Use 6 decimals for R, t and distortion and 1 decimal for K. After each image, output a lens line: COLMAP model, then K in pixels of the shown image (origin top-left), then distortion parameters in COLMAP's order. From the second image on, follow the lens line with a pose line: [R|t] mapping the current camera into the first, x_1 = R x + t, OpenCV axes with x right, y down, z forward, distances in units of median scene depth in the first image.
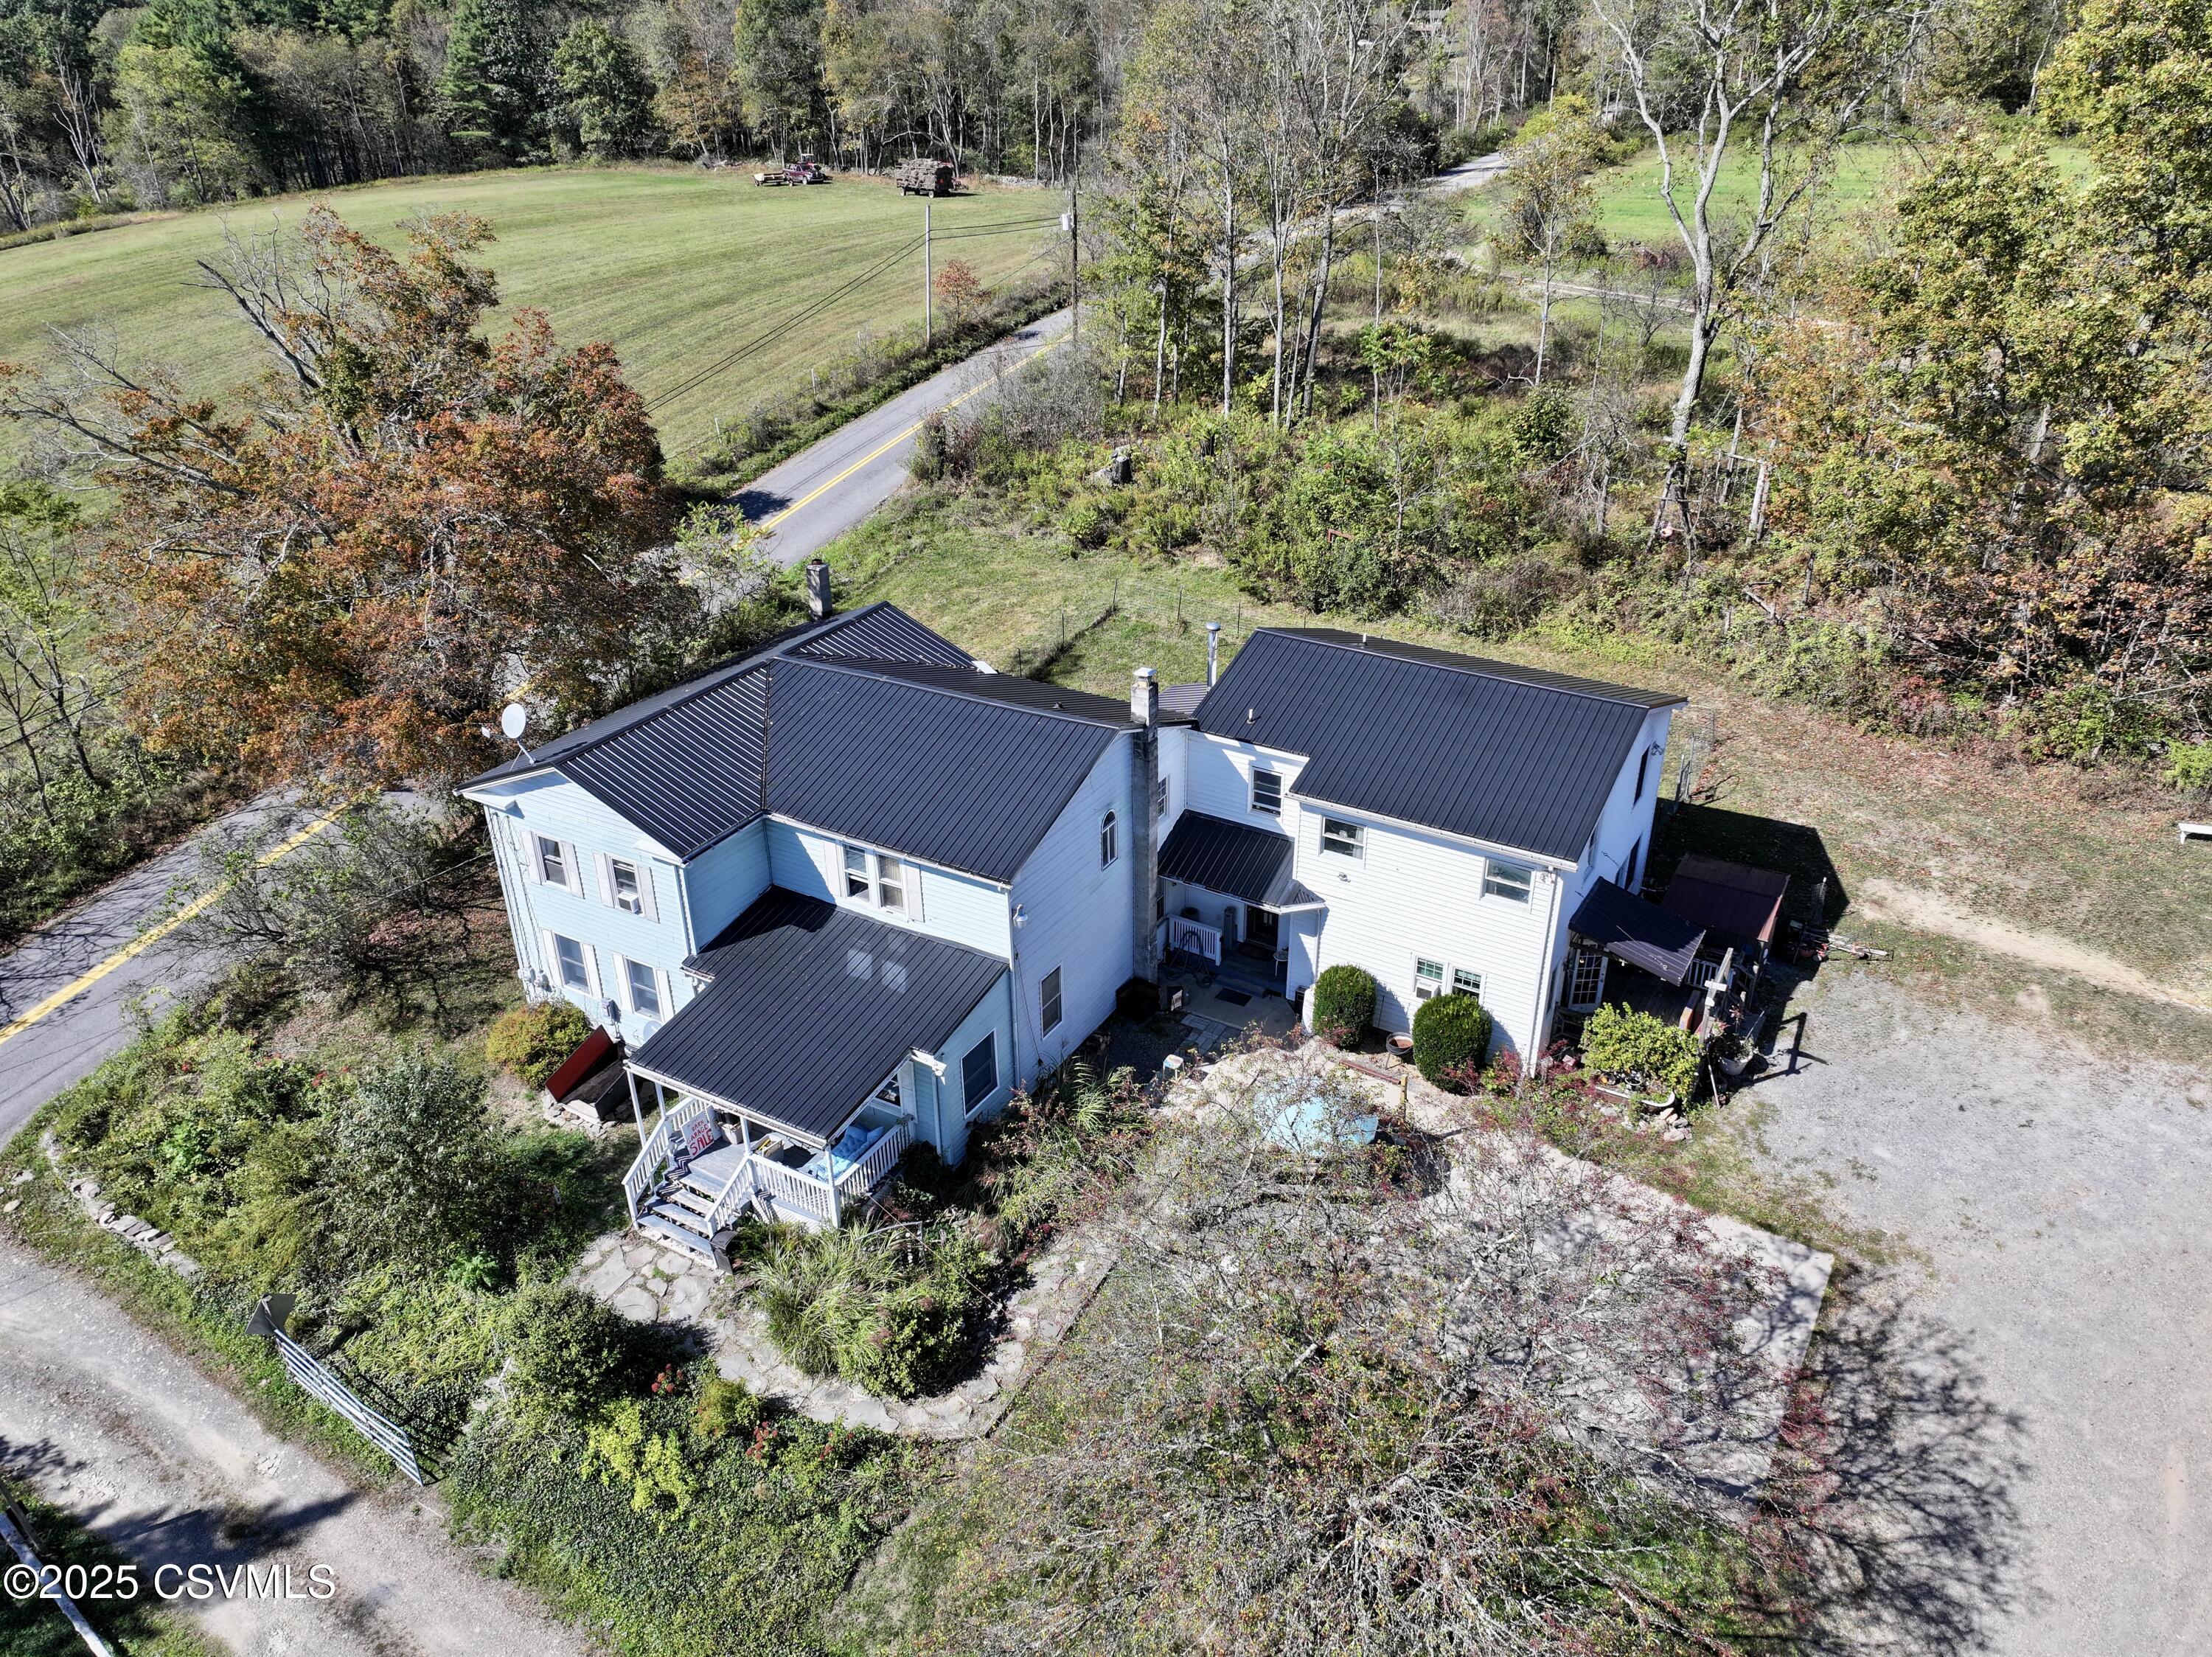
lens RADIAL K [[1551.7, 0, 1110.9], [0, 1551.7, 833.3], [0, 0, 1]] dist [-0.004369, 0.022218]
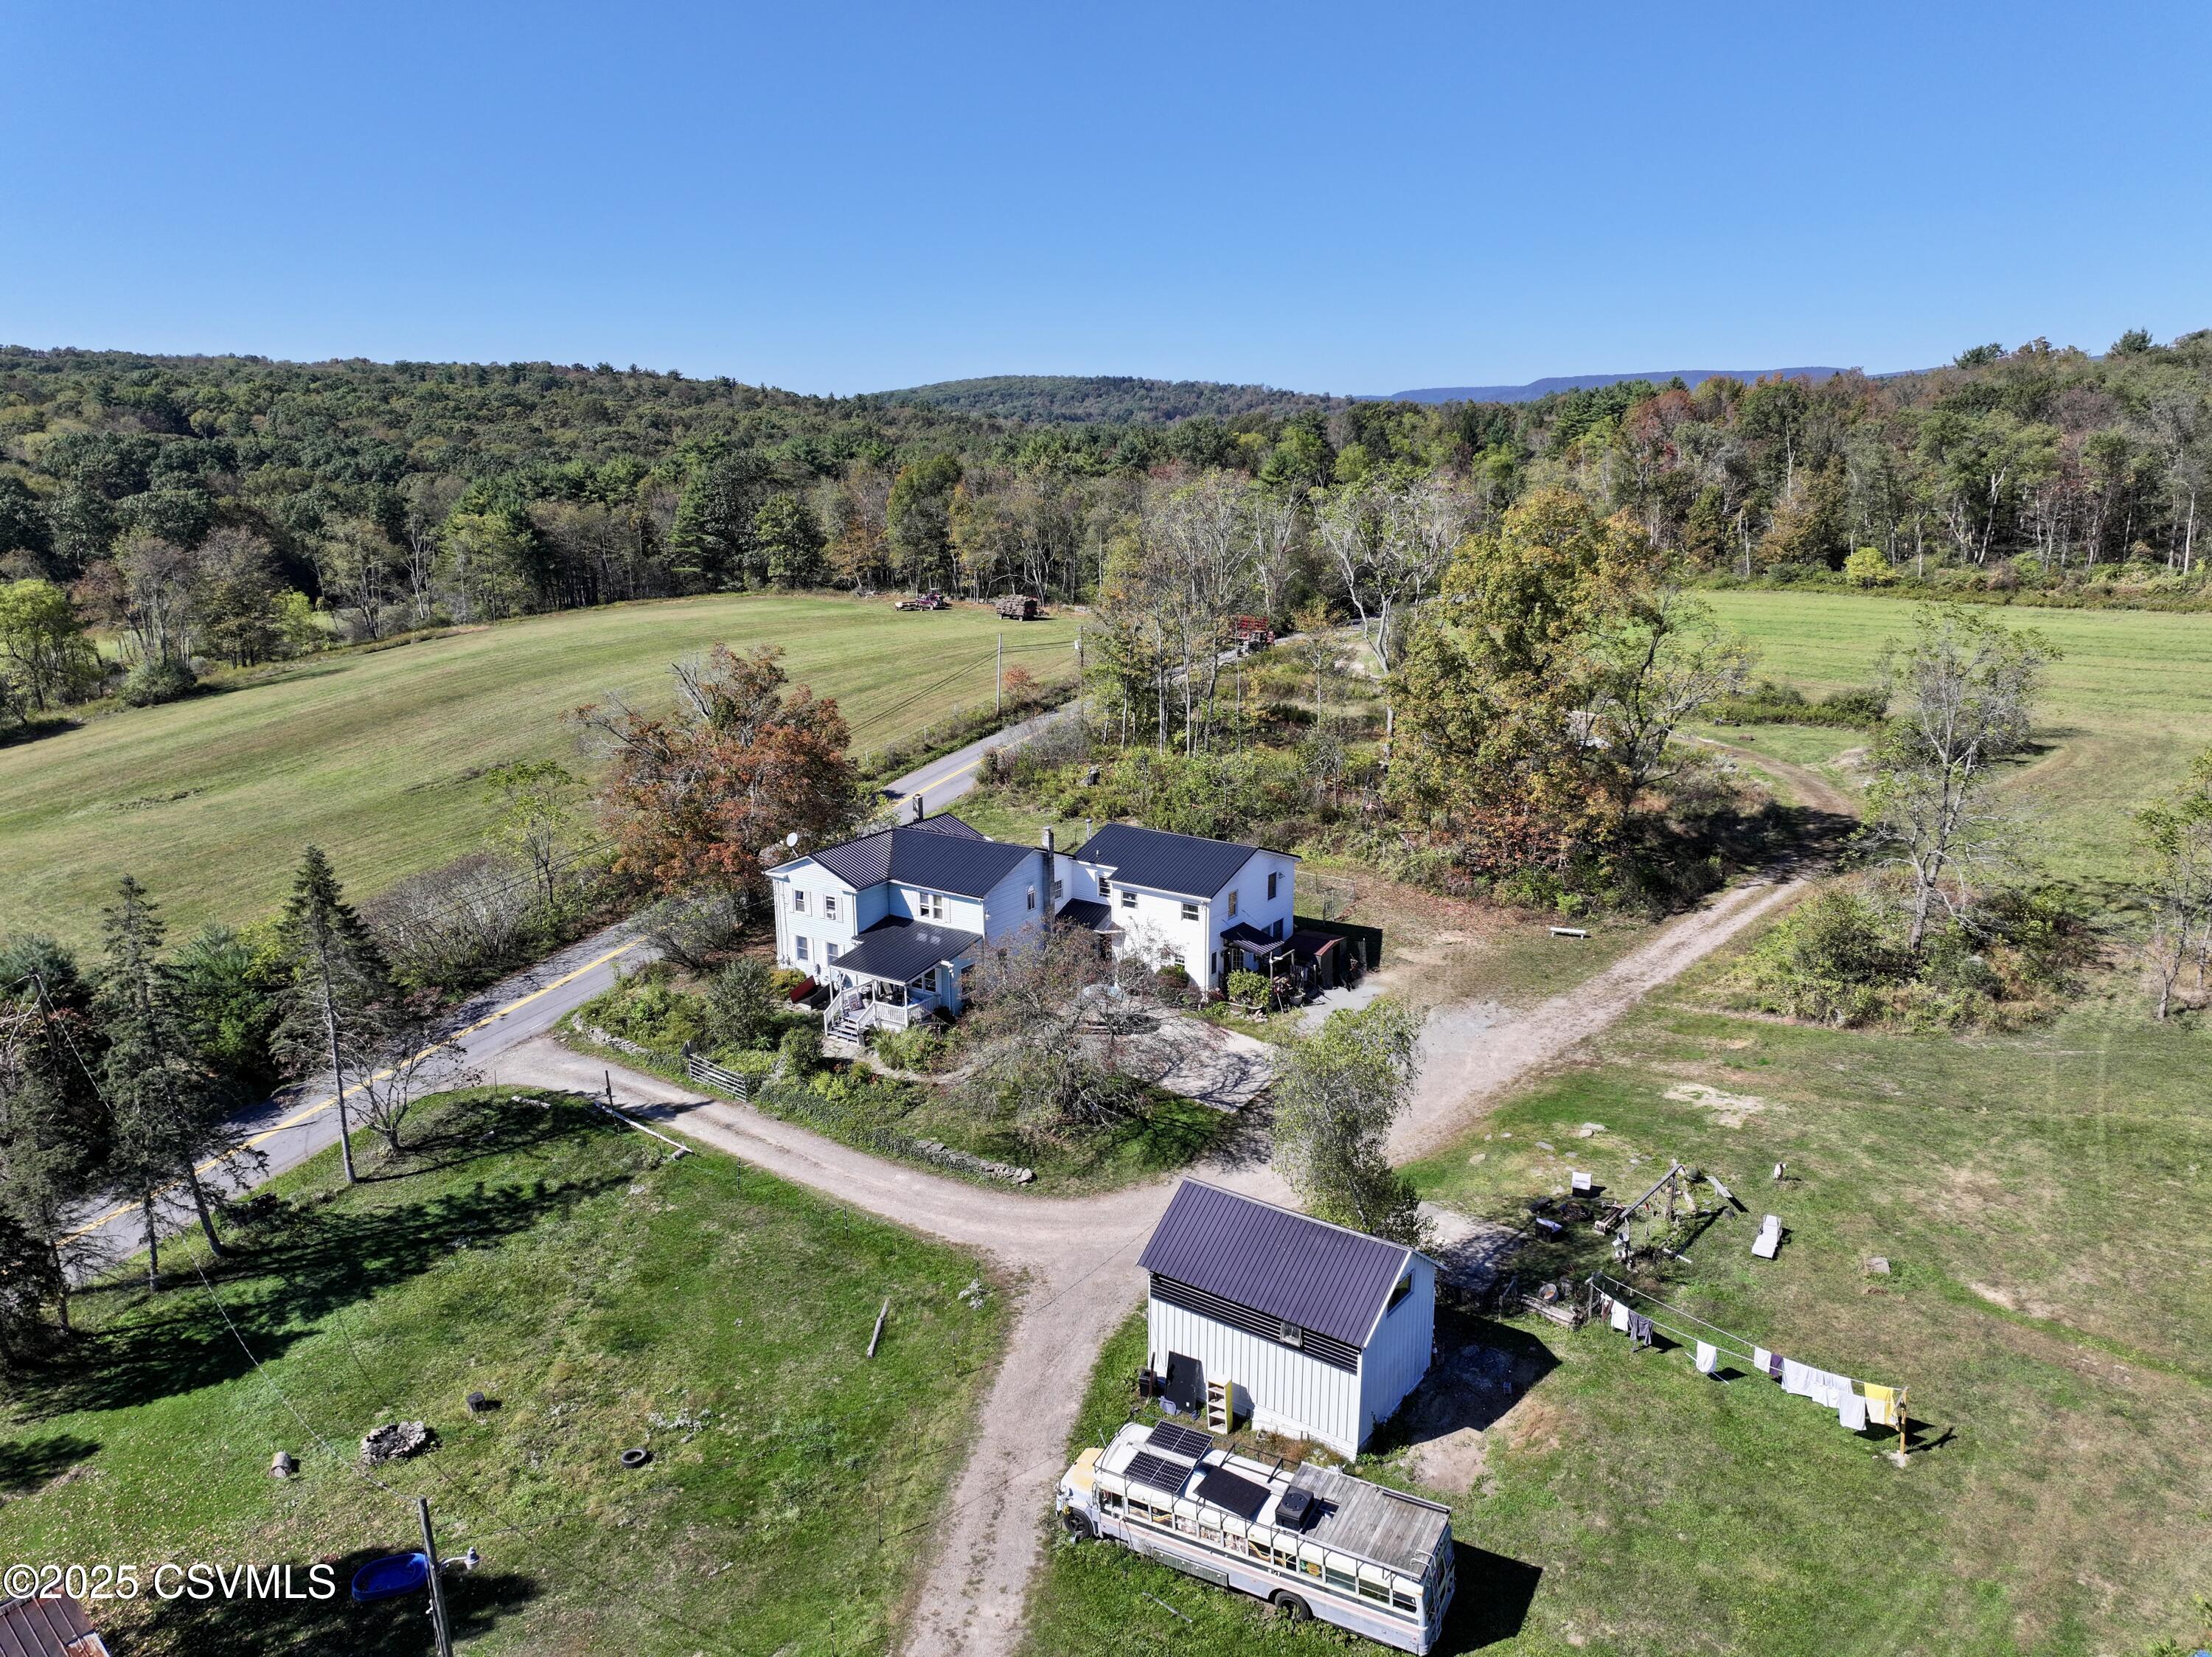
lens RADIAL K [[1551.7, 0, 1110.4], [0, 1551.7, 828.3], [0, 0, 1]] dist [-0.004369, 0.022218]
pose [[0.997540, 0.019330, -0.067386, 0.269189], [-0.035250, 0.969186, -0.243793, 0.460516], [0.060597, 0.245569, 0.967483, -1.274236]]
